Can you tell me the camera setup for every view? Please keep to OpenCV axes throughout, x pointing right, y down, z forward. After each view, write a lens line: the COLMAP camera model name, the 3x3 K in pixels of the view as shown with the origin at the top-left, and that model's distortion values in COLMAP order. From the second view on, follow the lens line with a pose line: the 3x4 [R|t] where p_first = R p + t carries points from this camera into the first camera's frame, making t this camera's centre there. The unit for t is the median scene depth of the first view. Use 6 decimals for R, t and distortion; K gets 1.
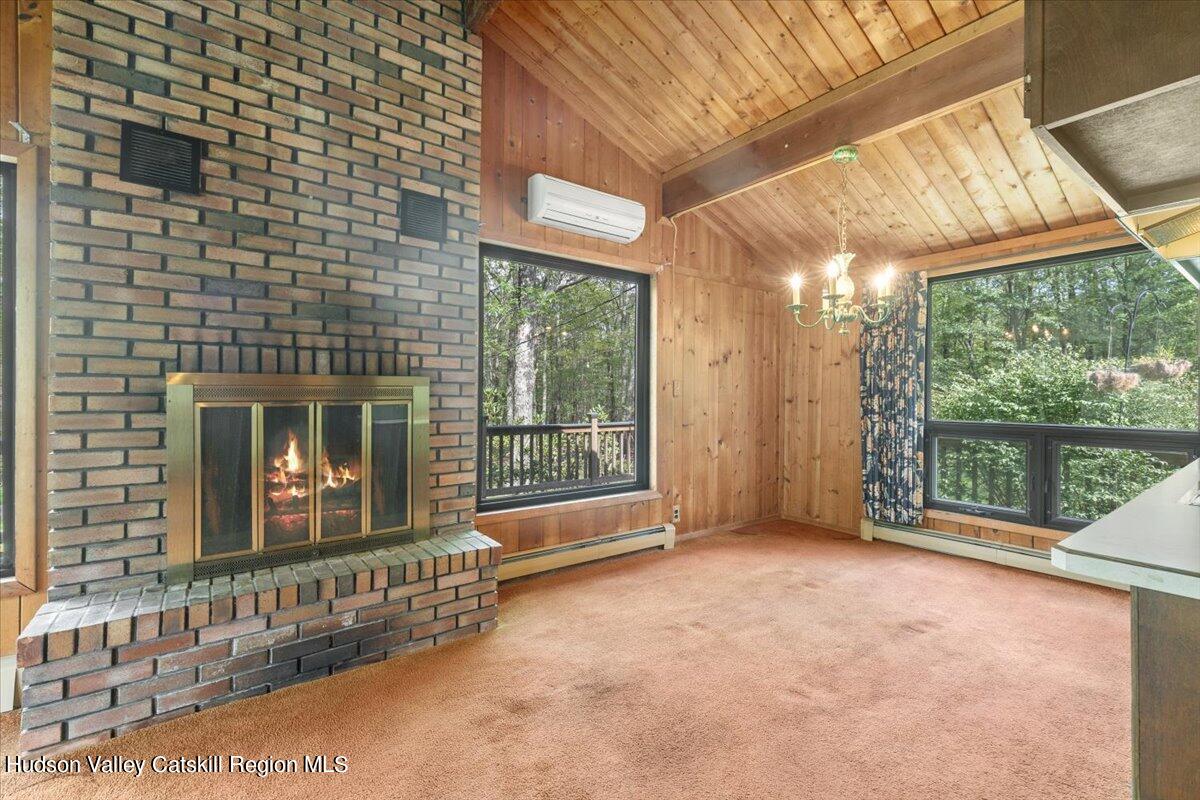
lens RADIAL K [[512.2, 0, 606.2], [0, 512.2, 396.4], [0, 0, 1]] dist [0.000550, 0.000081]
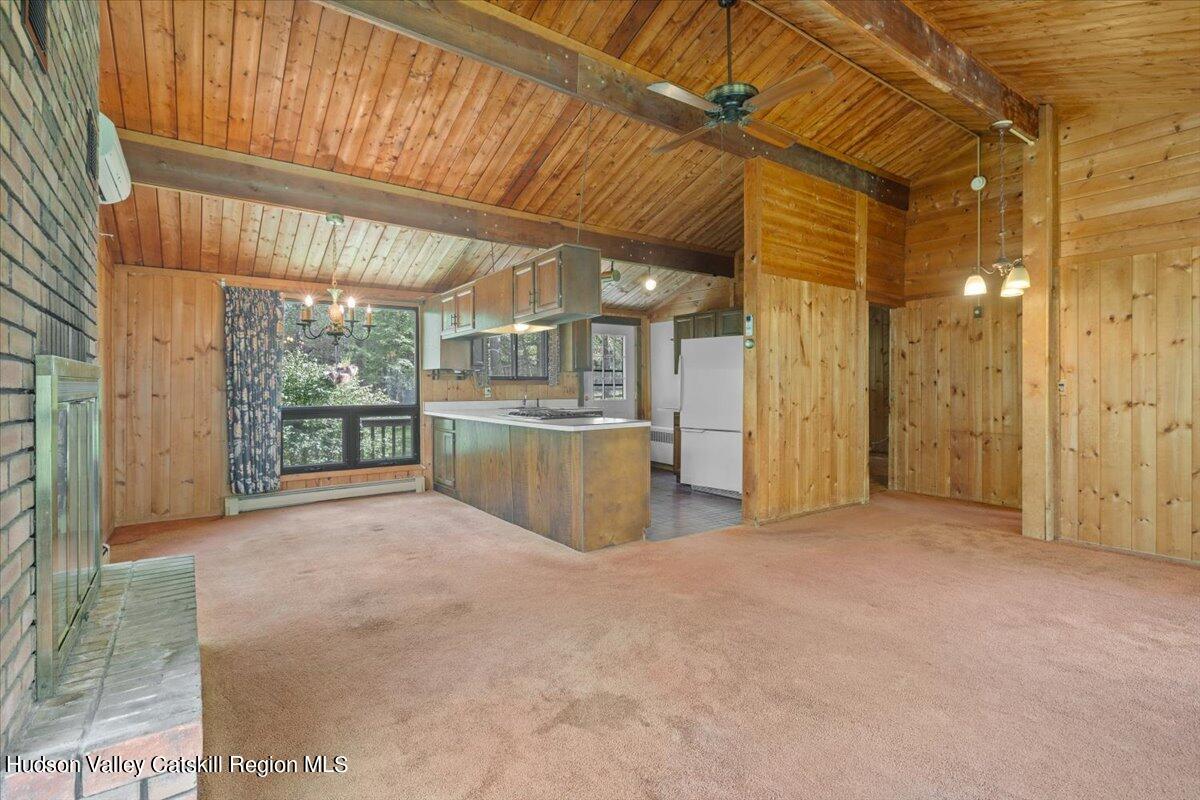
lens RADIAL K [[571.7, 0, 607.3], [0, 571.7, 392.4], [0, 0, 1]] dist [0.000134, 0.000034]
pose [[0.013399, -0.017932, 0.999749, -0.959519], [0.009540, 0.999796, 0.017805, -0.010415], [-0.999865, 0.009299, 0.013567, 0.183128]]
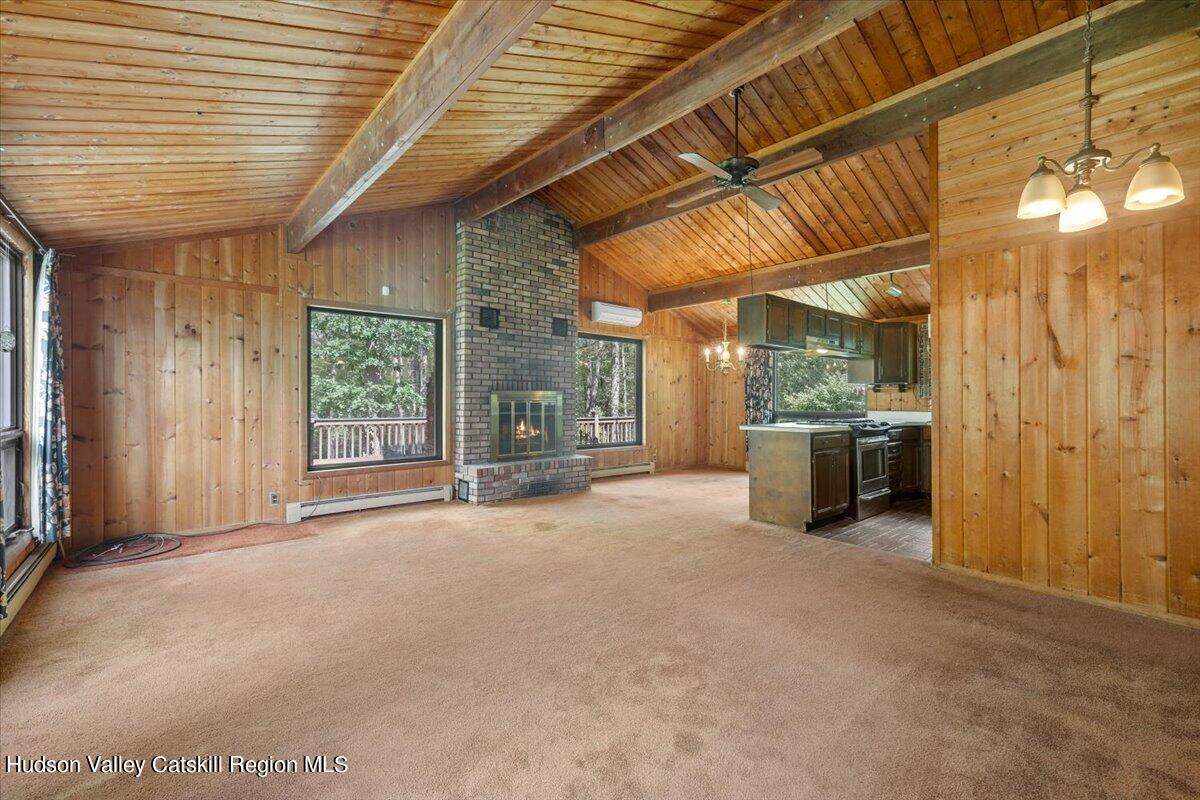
lens RADIAL K [[512.2, 0, 606.2], [0, 512.2, 396.4], [0, 0, 1]] dist [0.000550, 0.000081]
pose [[0.996202, -0.000467, 0.087067, -0.280207], [0.001452, 0.999936, -0.011251, 0.012498], [-0.087056, 0.011335, 0.996139, -1.211653]]
